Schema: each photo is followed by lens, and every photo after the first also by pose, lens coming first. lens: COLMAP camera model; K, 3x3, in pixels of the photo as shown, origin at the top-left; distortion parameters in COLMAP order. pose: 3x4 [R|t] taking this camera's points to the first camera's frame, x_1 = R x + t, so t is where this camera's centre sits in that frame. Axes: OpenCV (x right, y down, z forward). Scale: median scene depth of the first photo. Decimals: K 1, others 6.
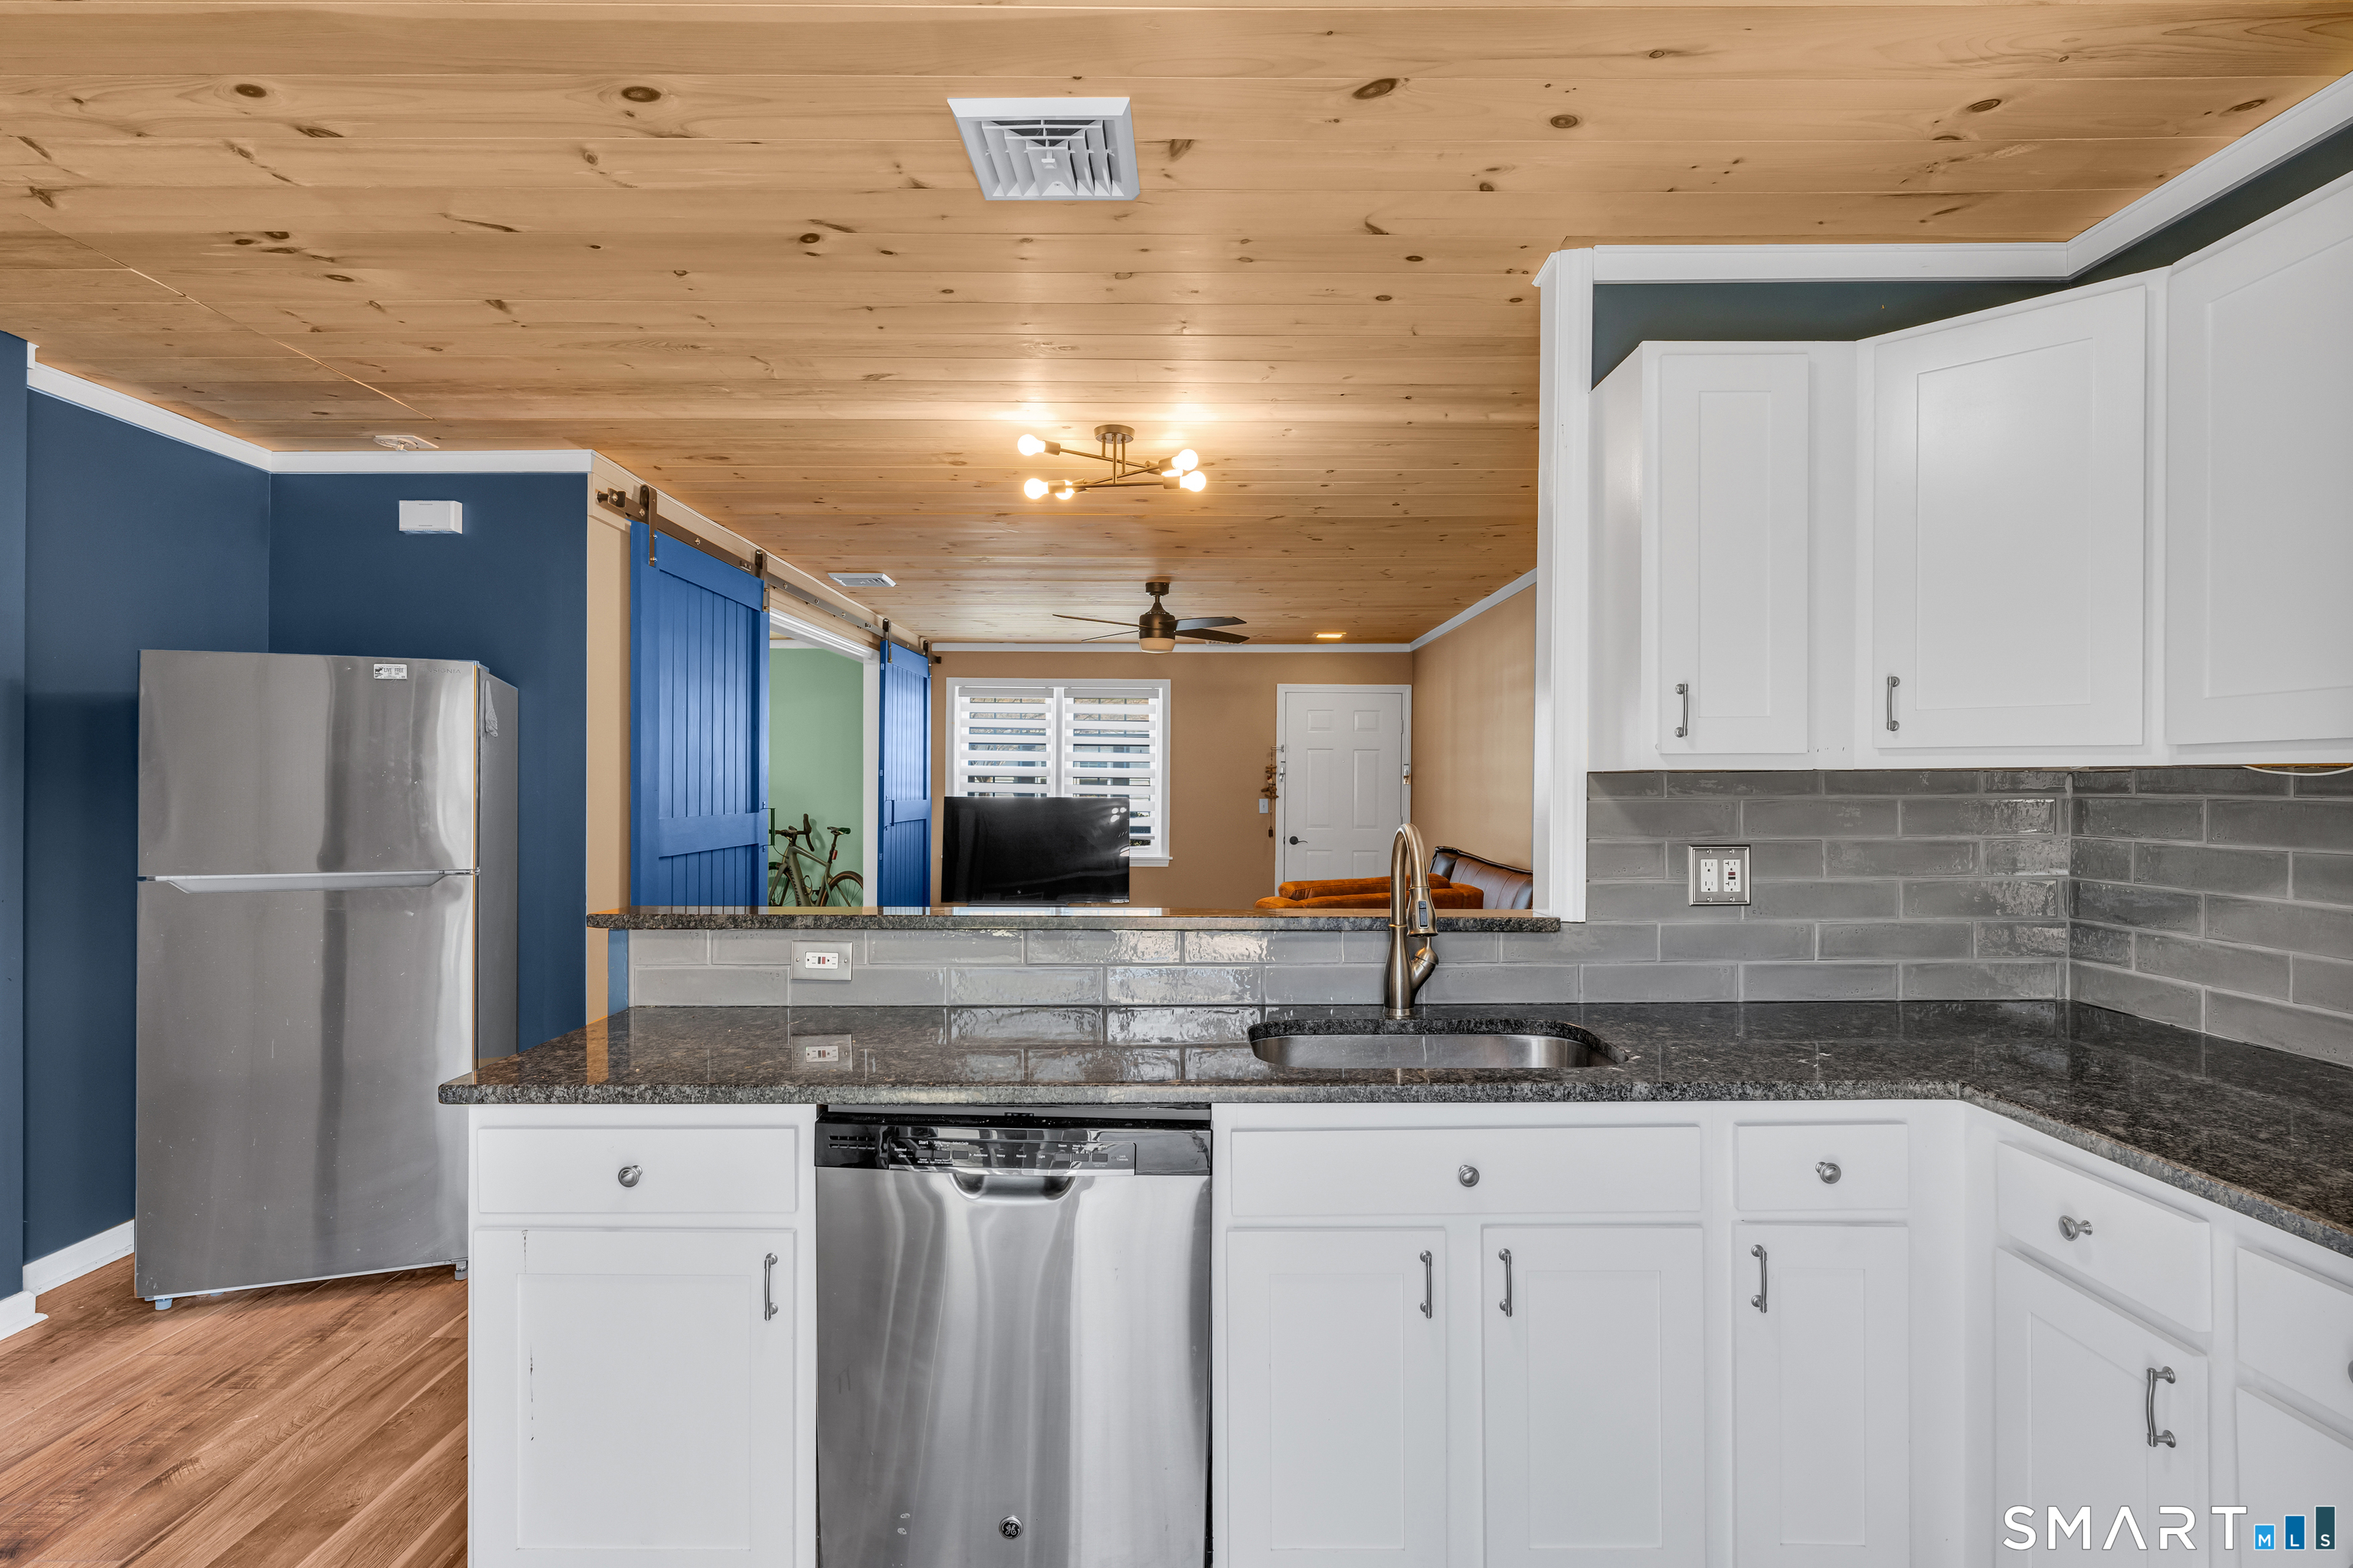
lens RADIAL K [[1221.5, 0, 1176.5], [0, 1221.5, 784.0], [0, 0, 1]] dist [-0.000828, -0.000037]
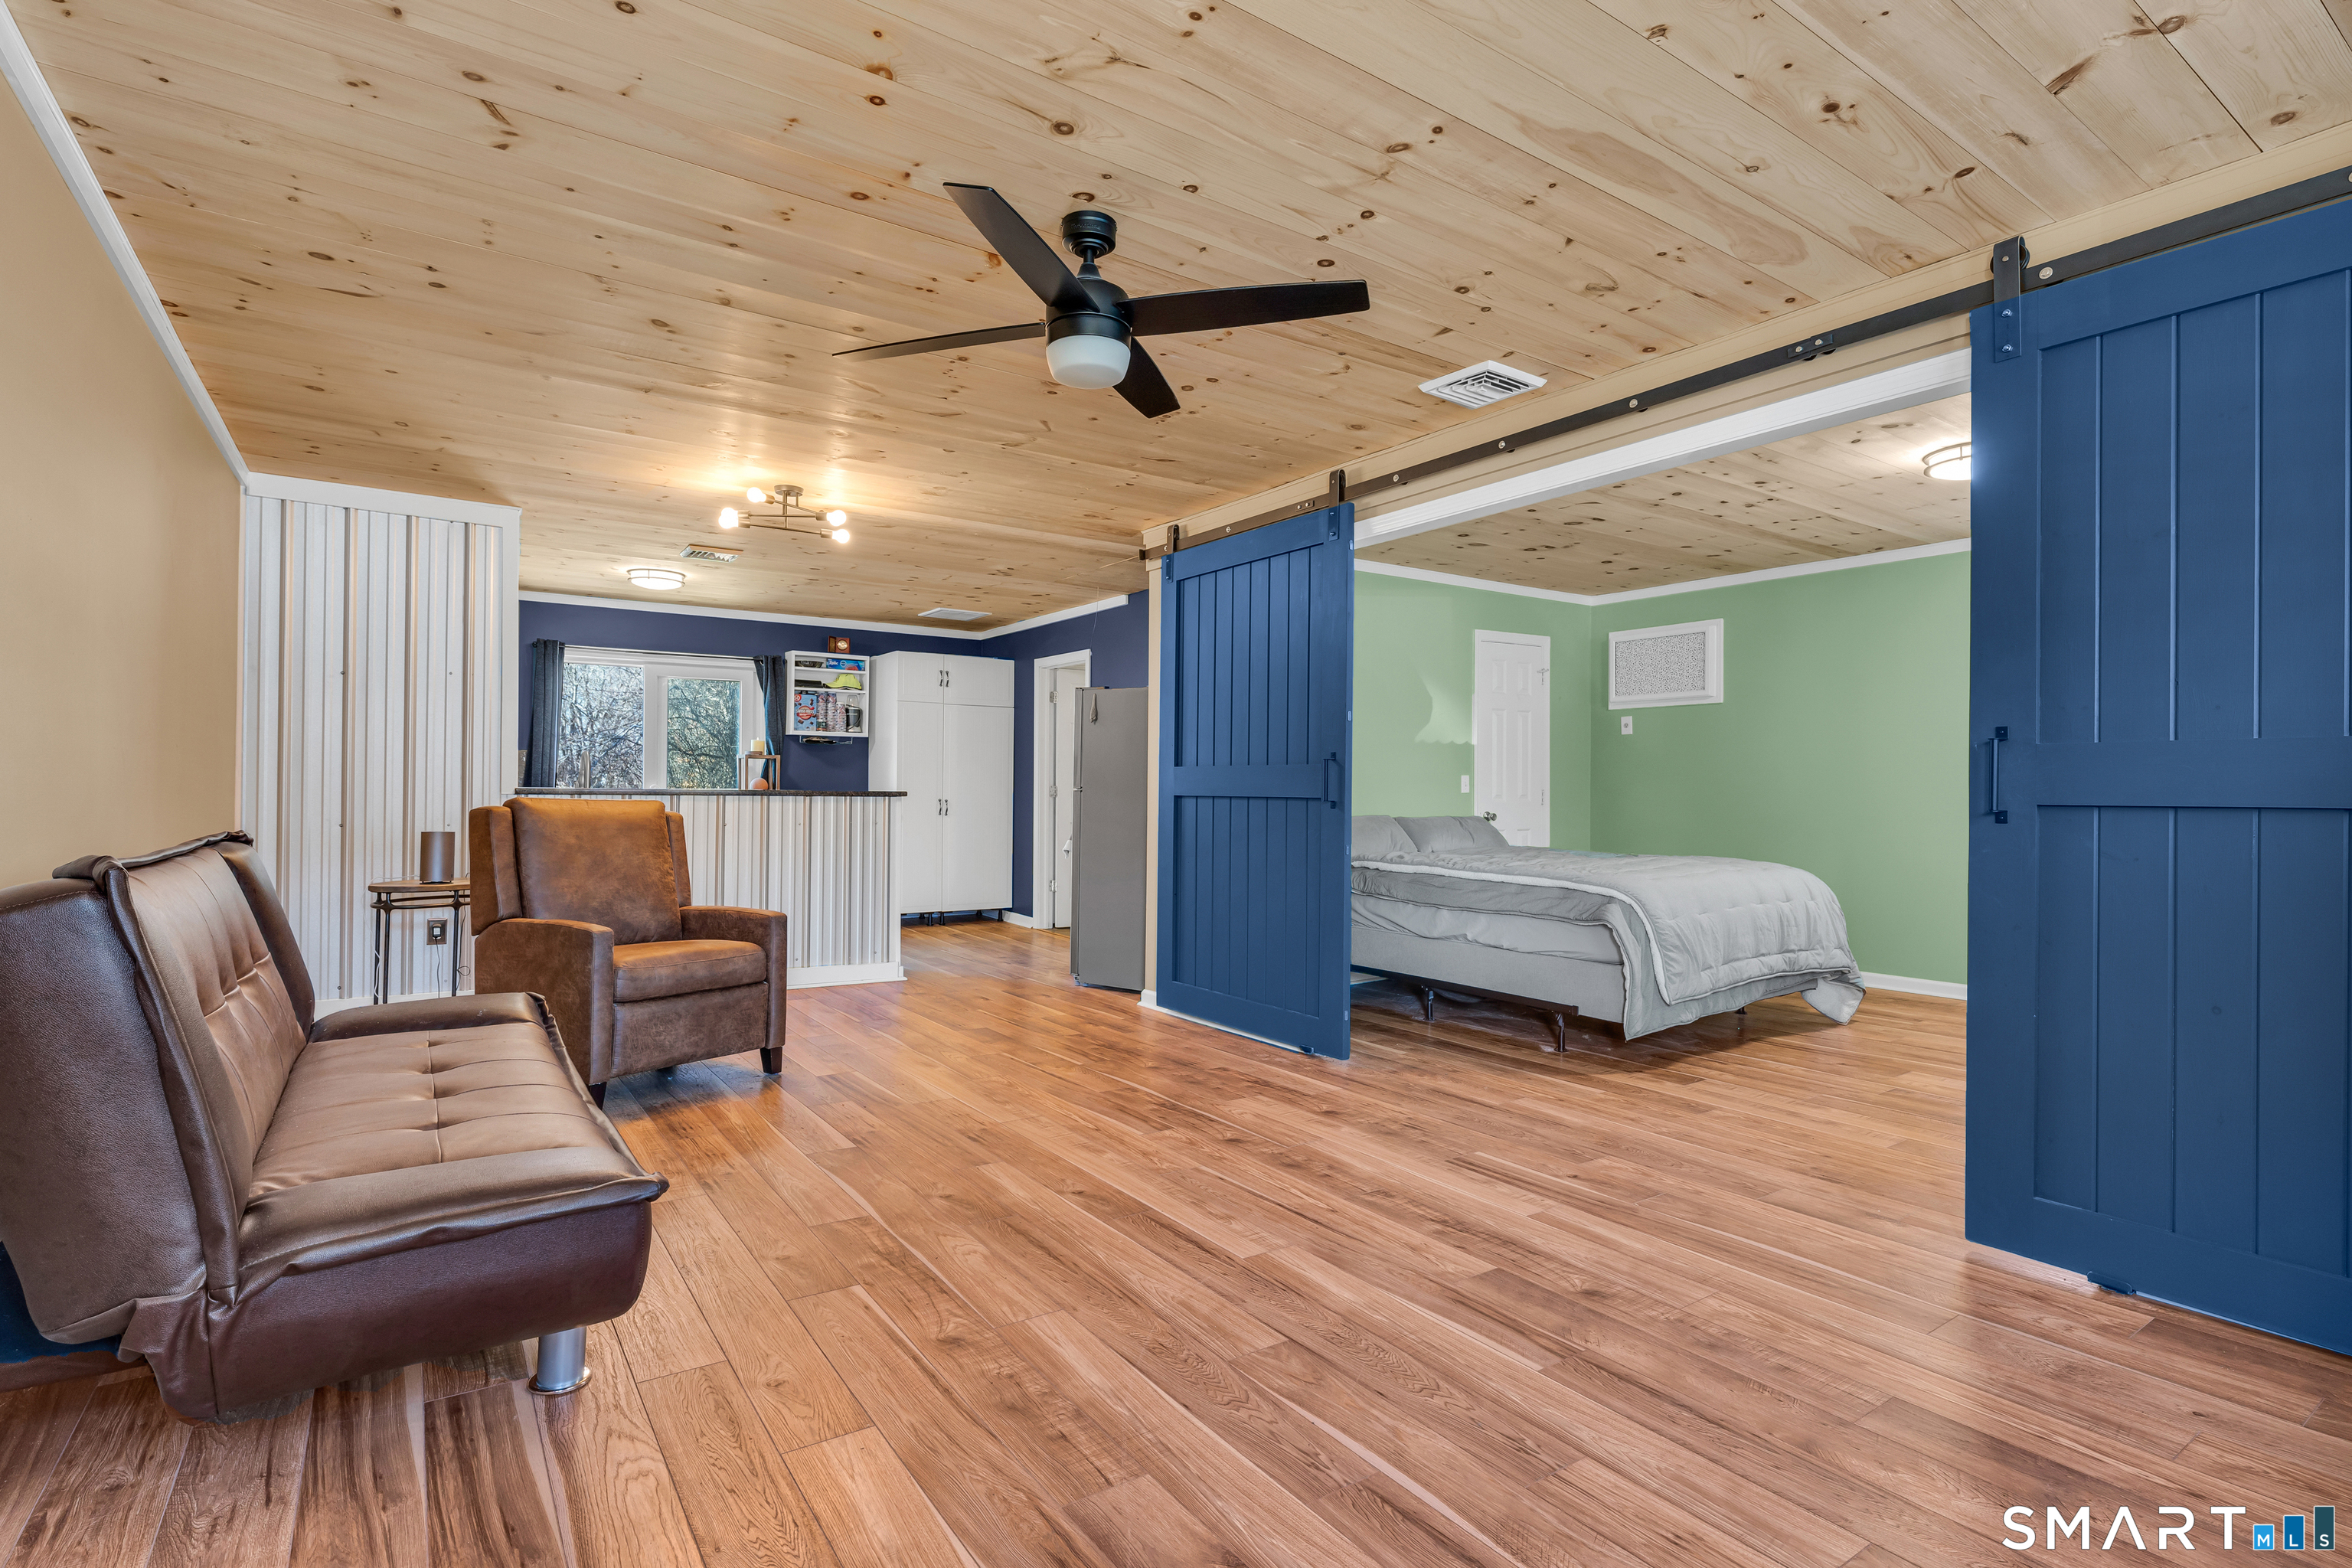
lens RADIAL K [[1106.8, 0, 1165.4], [0, 1106.8, 786.3], [0, 0, 1]] dist [-0.002241, -0.000062]
pose [[-0.826870, -0.014250, -0.562213, 0.127773], [-0.014876, 0.999883, -0.003465, 0.026884], [0.562197, 0.005499, -0.826985, 0.948165]]
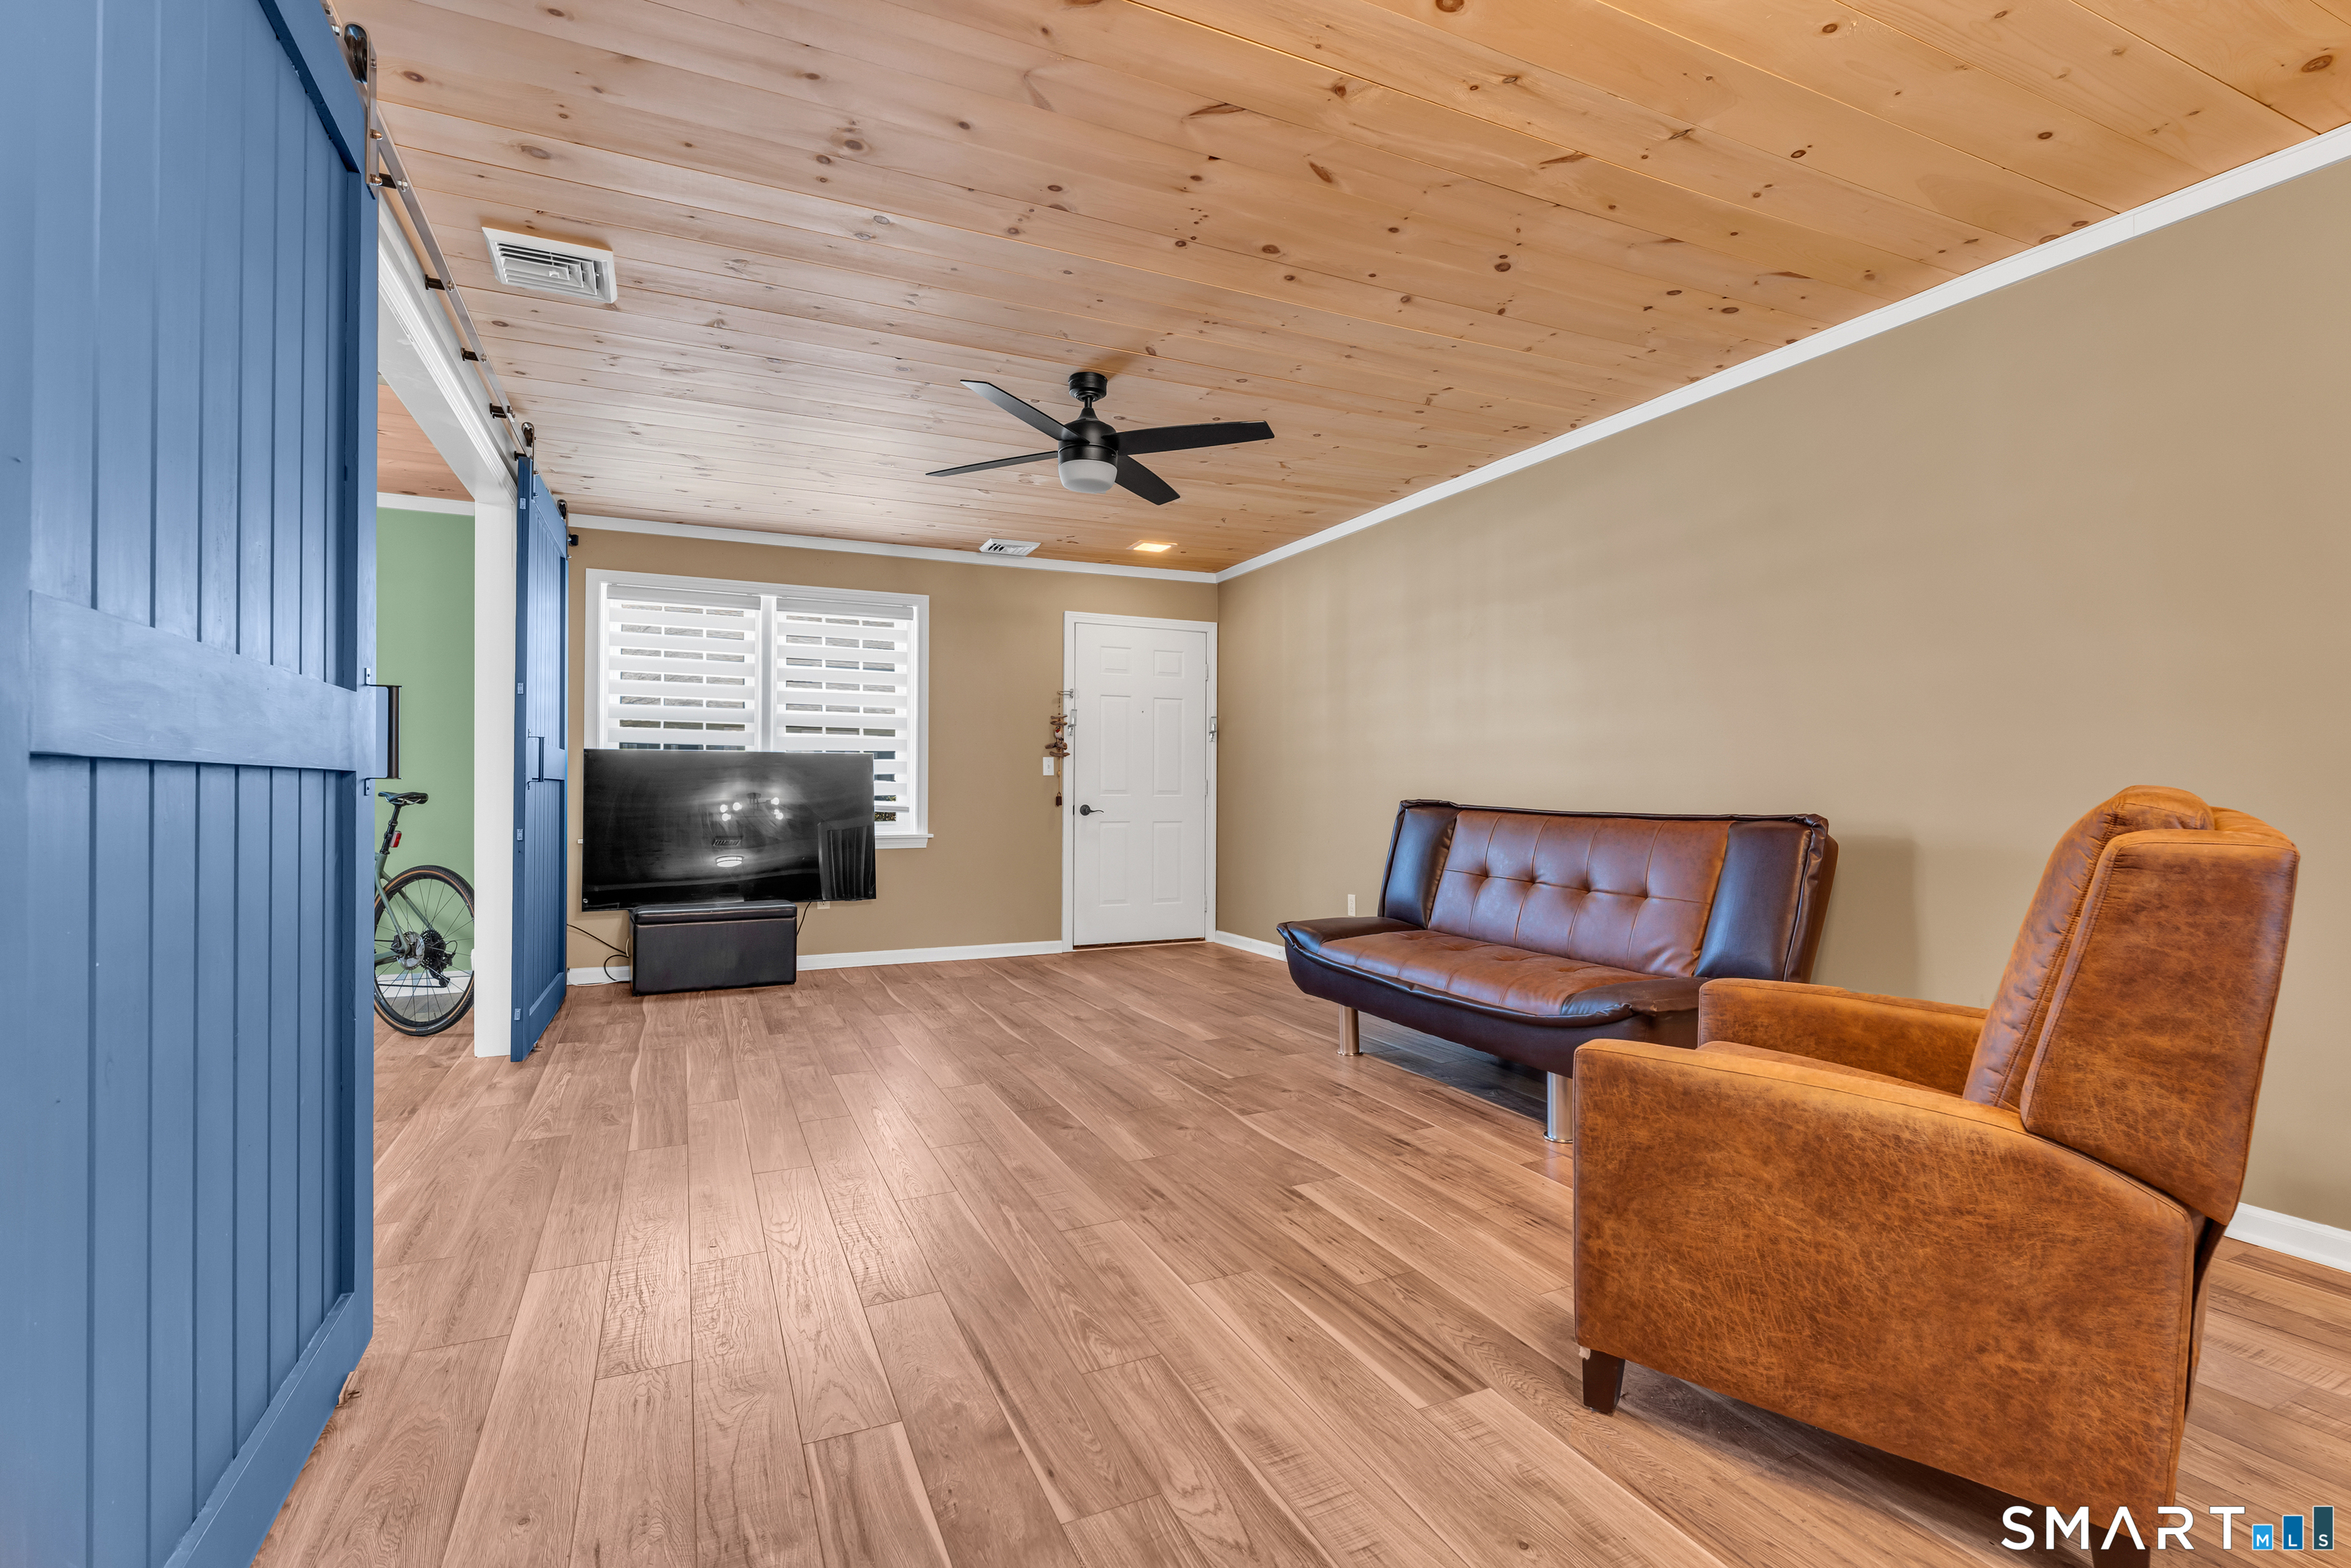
lens RADIAL K [[1085.7, 0, 1182.3], [0, 1085.7, 781.5], [0, 0, 1]] dist [-0.003592, -0.000405]
pose [[0.904684, -0.001395, 0.426080, -0.147730], [0.004913, 0.999962, -0.007157, 0.033185], [-0.426054, 0.008568, 0.904657, 0.337508]]
